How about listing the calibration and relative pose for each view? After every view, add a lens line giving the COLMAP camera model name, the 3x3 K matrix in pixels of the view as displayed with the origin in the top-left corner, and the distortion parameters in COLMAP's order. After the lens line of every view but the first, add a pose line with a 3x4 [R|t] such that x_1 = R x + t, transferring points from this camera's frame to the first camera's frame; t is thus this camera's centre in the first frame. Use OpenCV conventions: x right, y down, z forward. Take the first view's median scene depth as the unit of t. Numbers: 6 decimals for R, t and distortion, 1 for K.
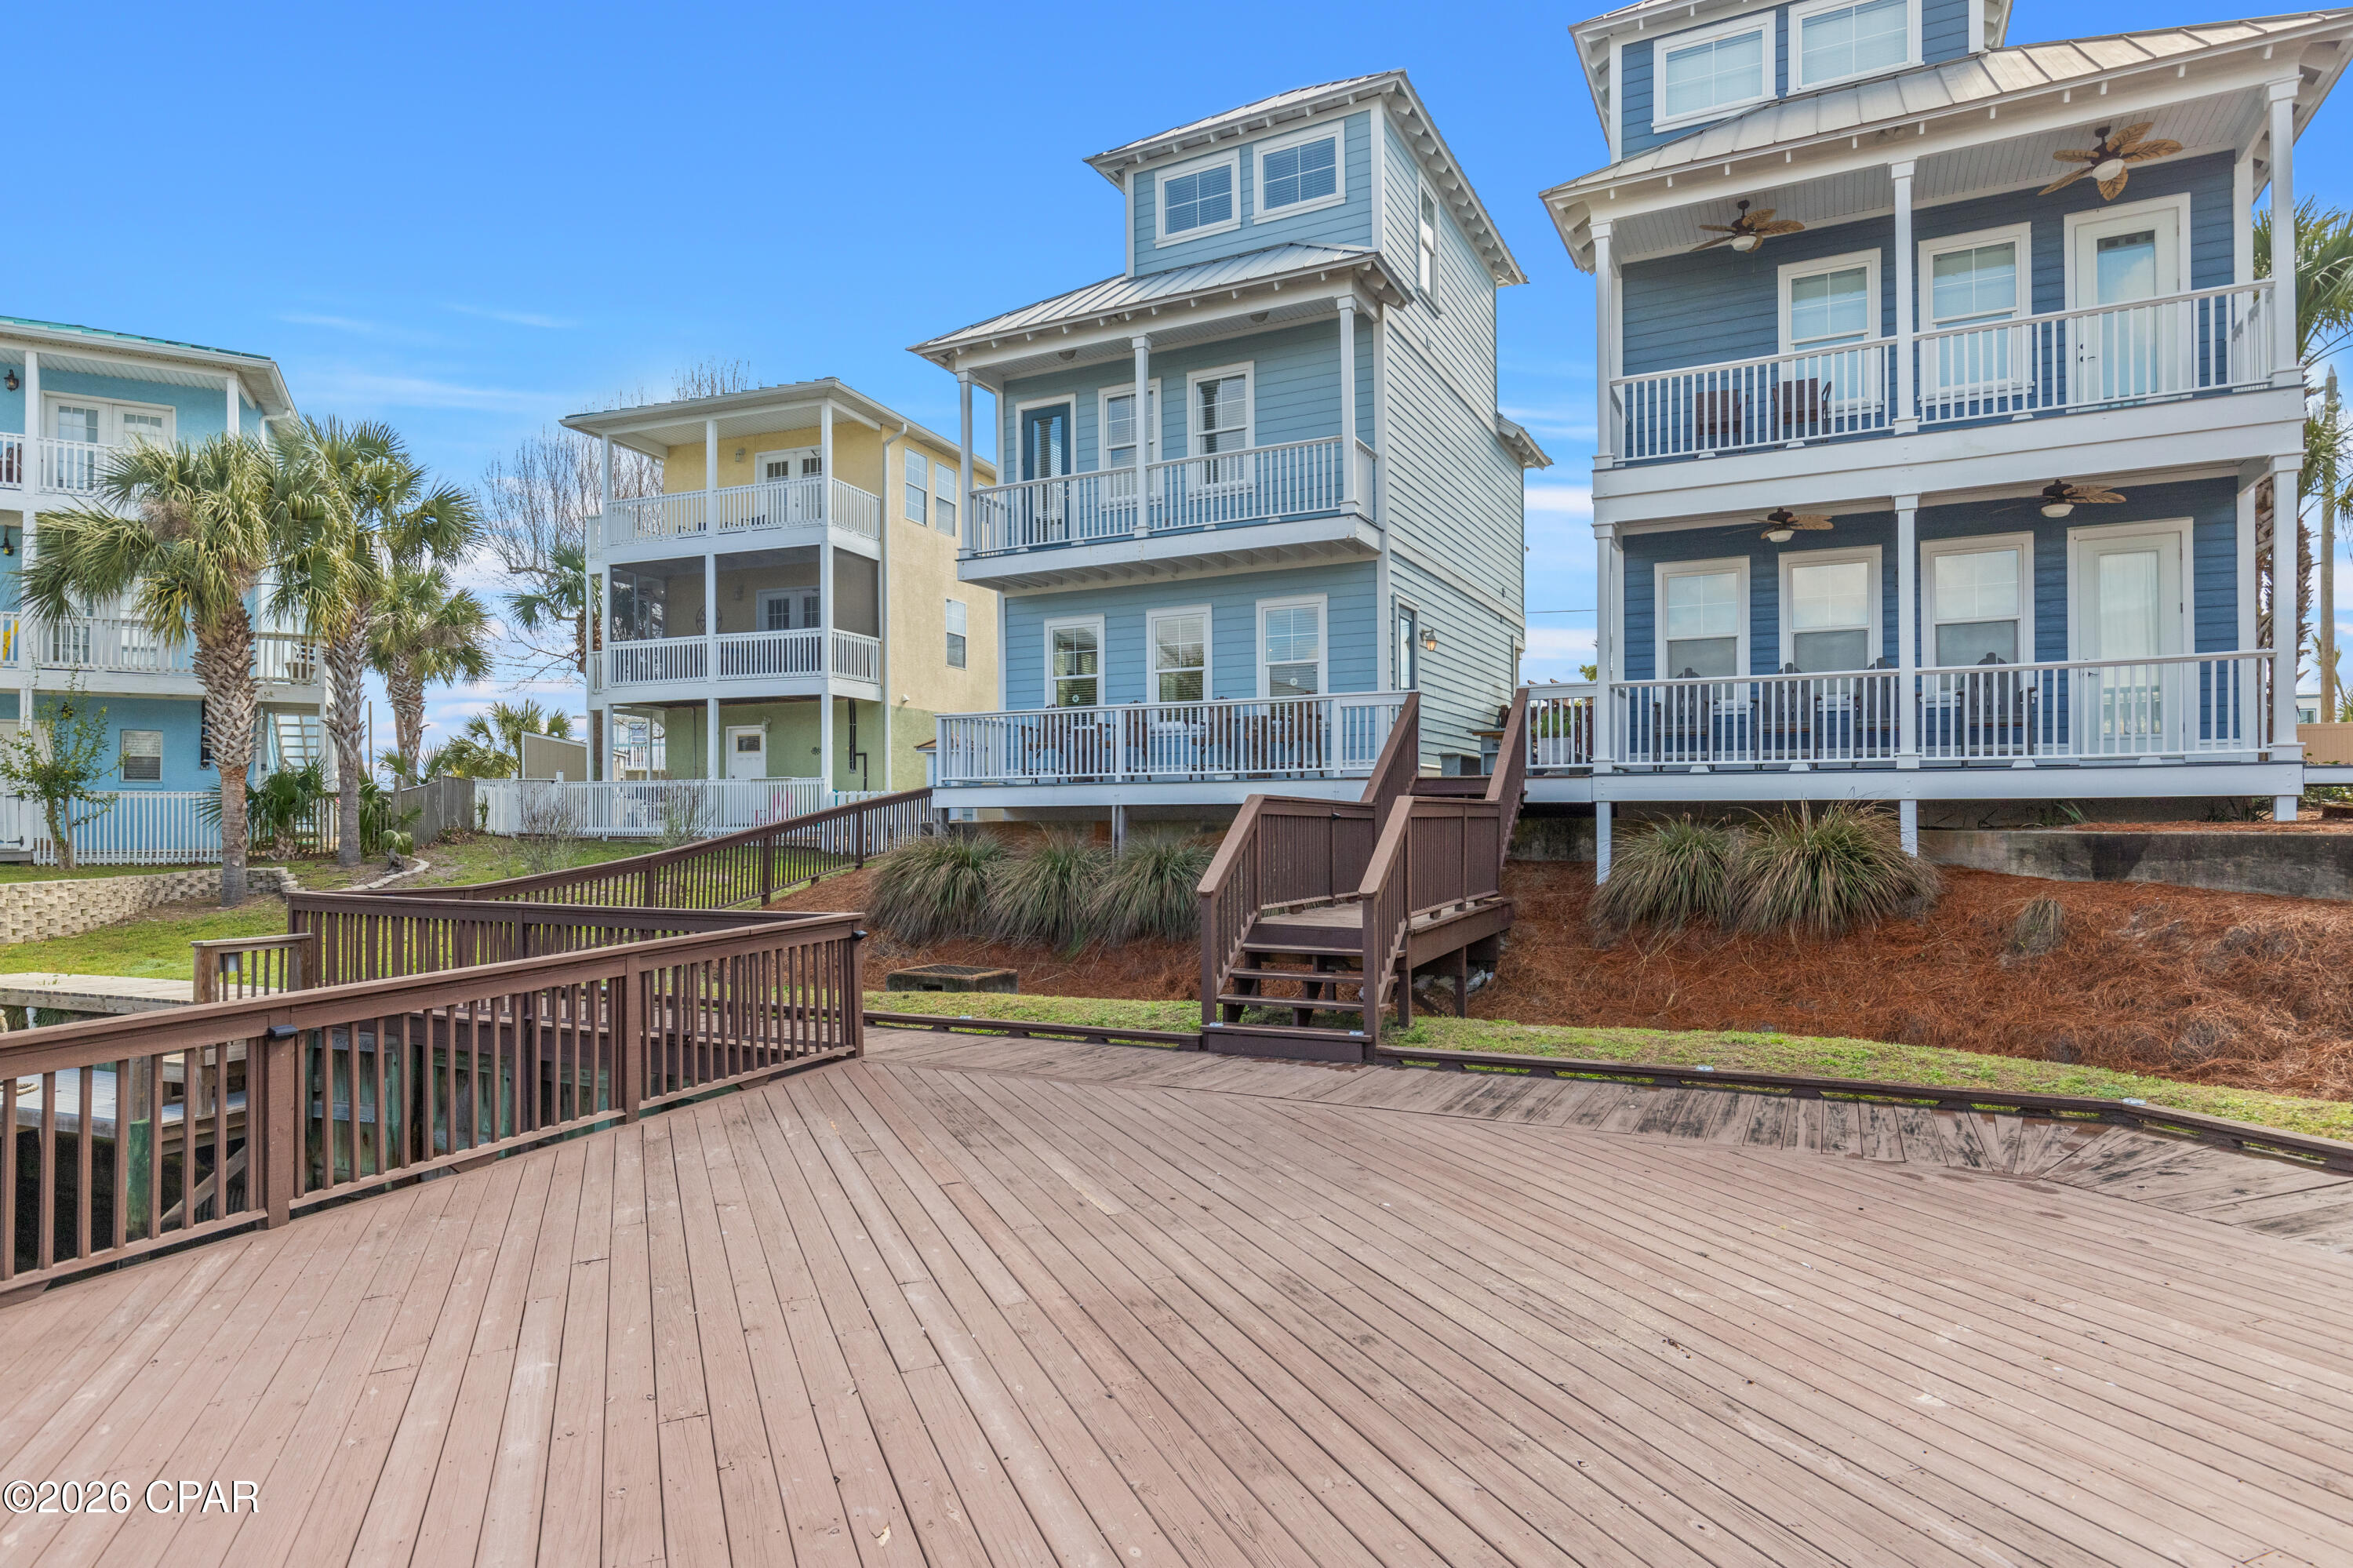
lens RADIAL K [[1272.7, 0, 1176.5], [0, 1272.7, 784.0], [0, 0, 1]] dist [-0.001222, -0.001110]
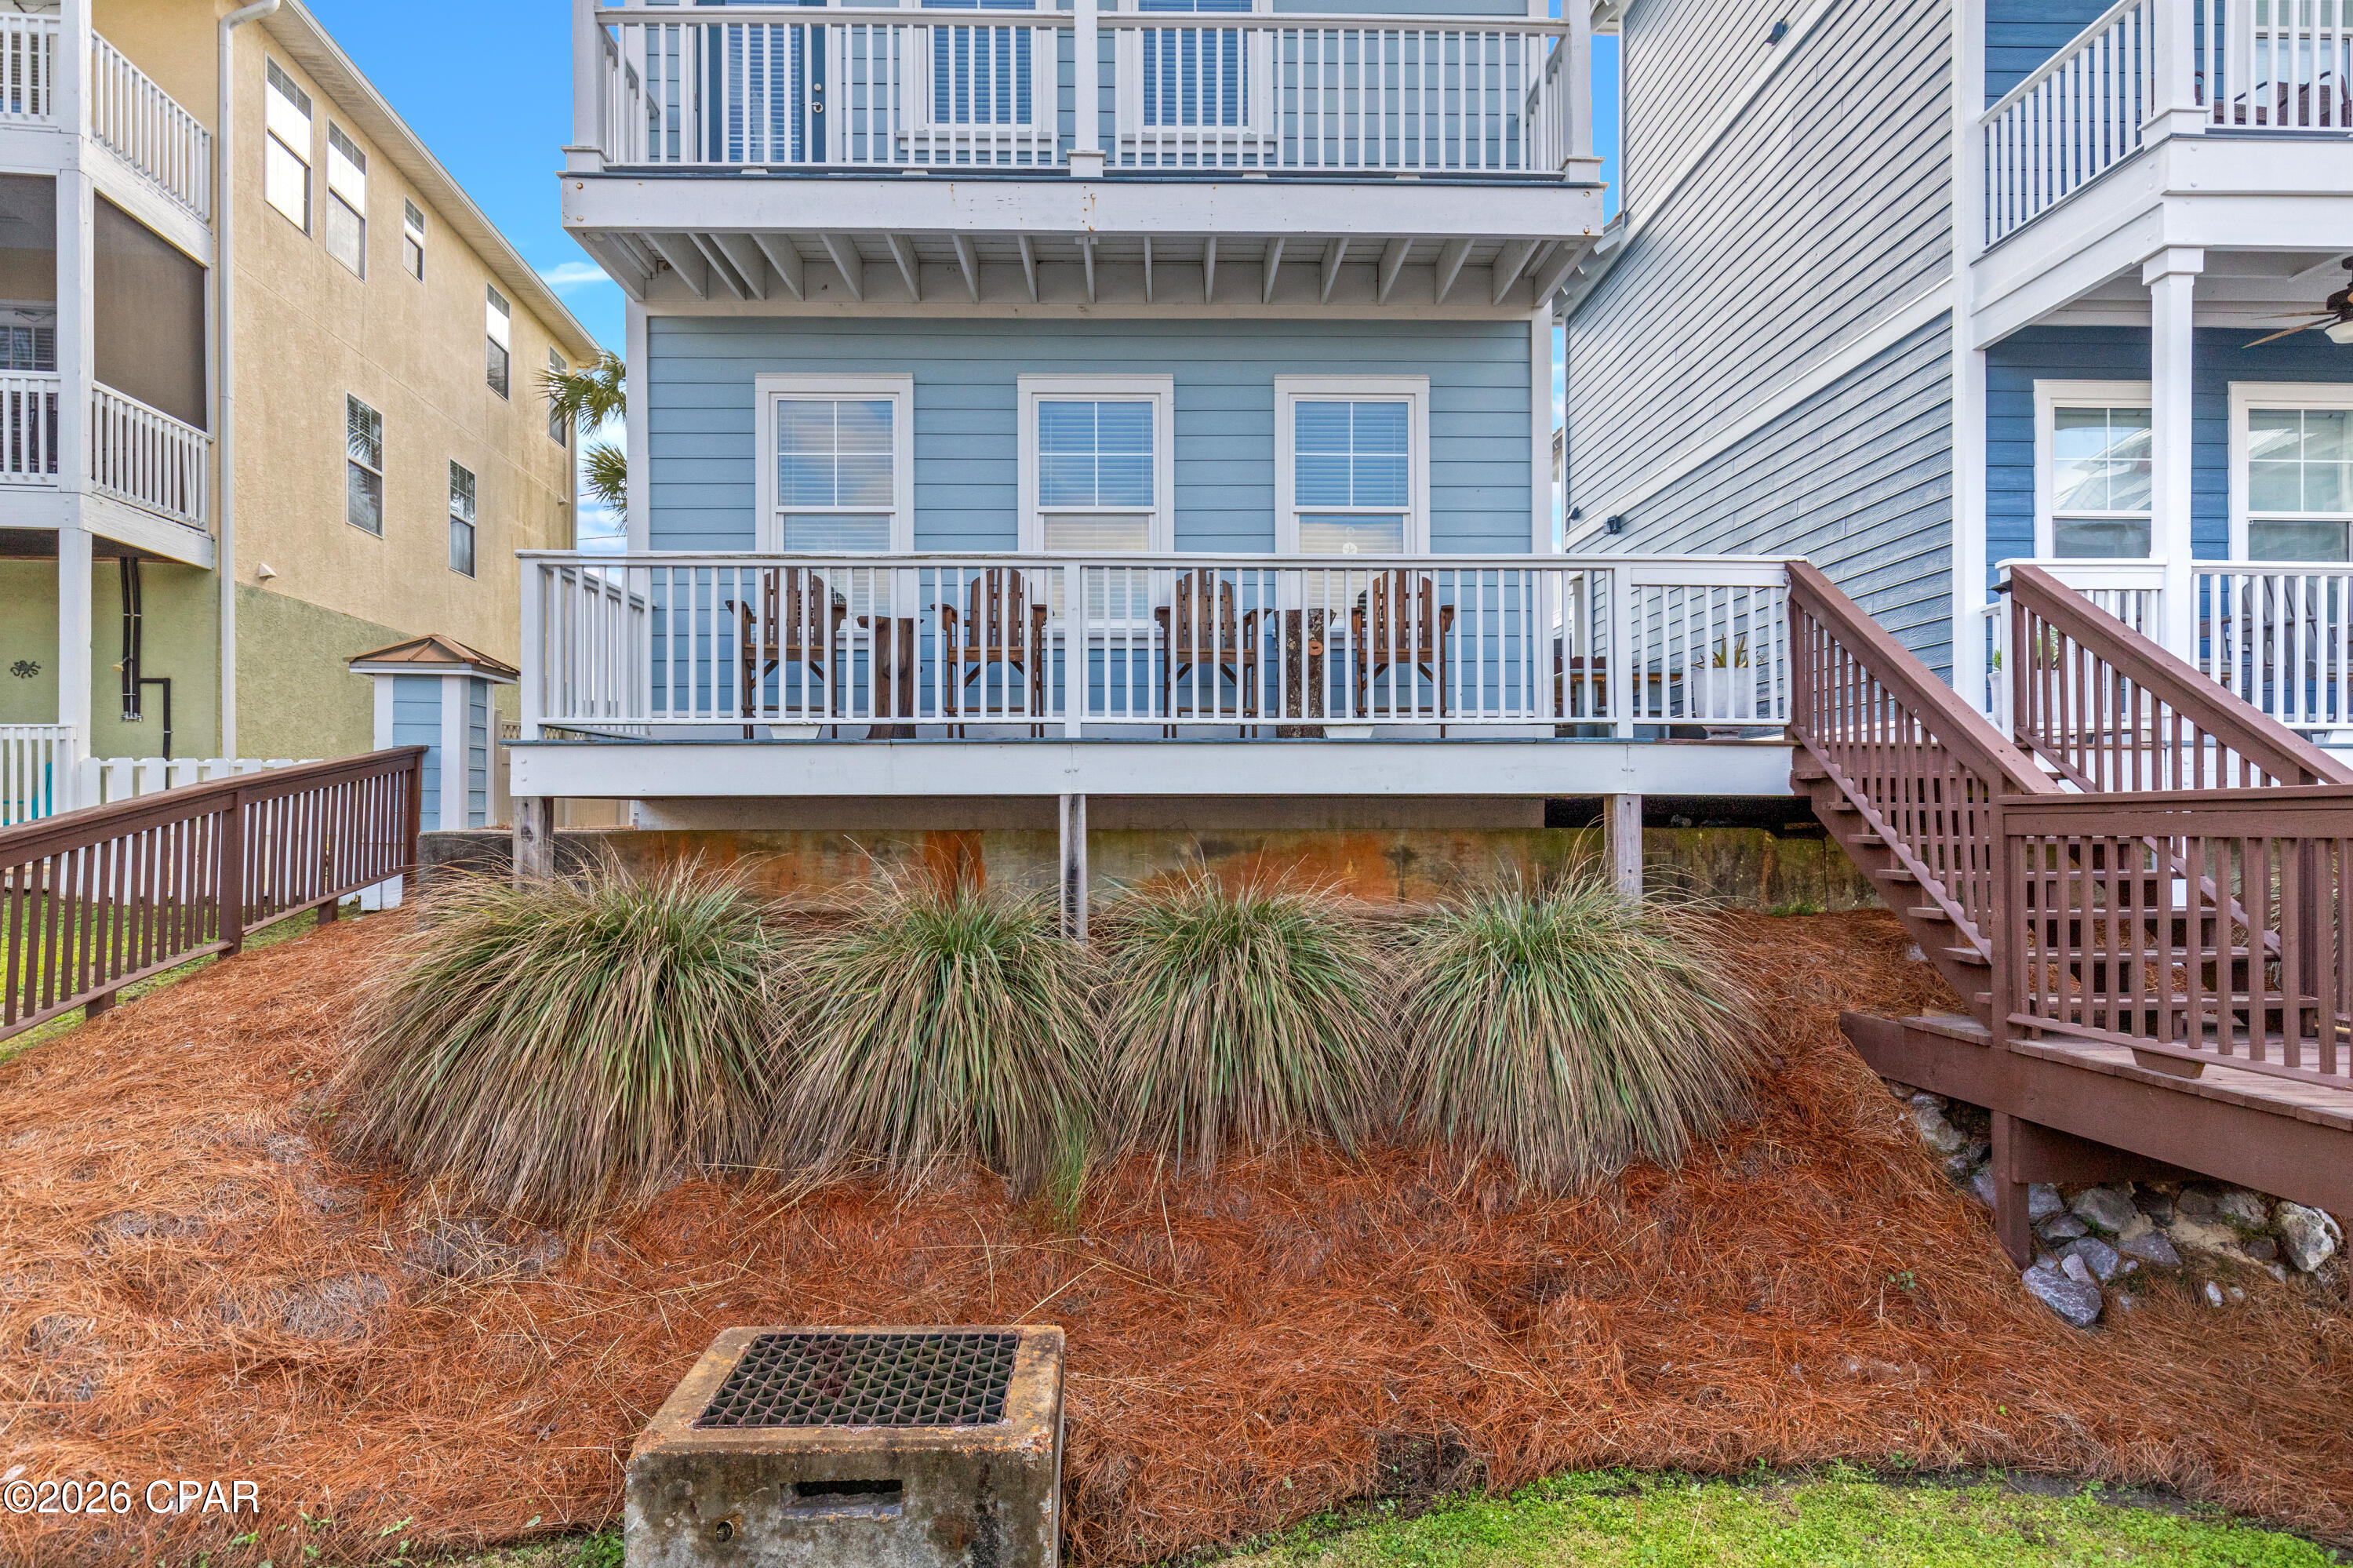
lens RADIAL K [[1272.7, 0, 1176.5], [0, 1272.7, 784.0], [0, 0, 1]] dist [-0.001222, -0.001110]
pose [[0.873773, -0.012835, 0.486164, -0.154312], [-0.001622, 0.999569, 0.029303, 0.000286], [-0.486331, -0.026392, 0.873376, 0.423363]]
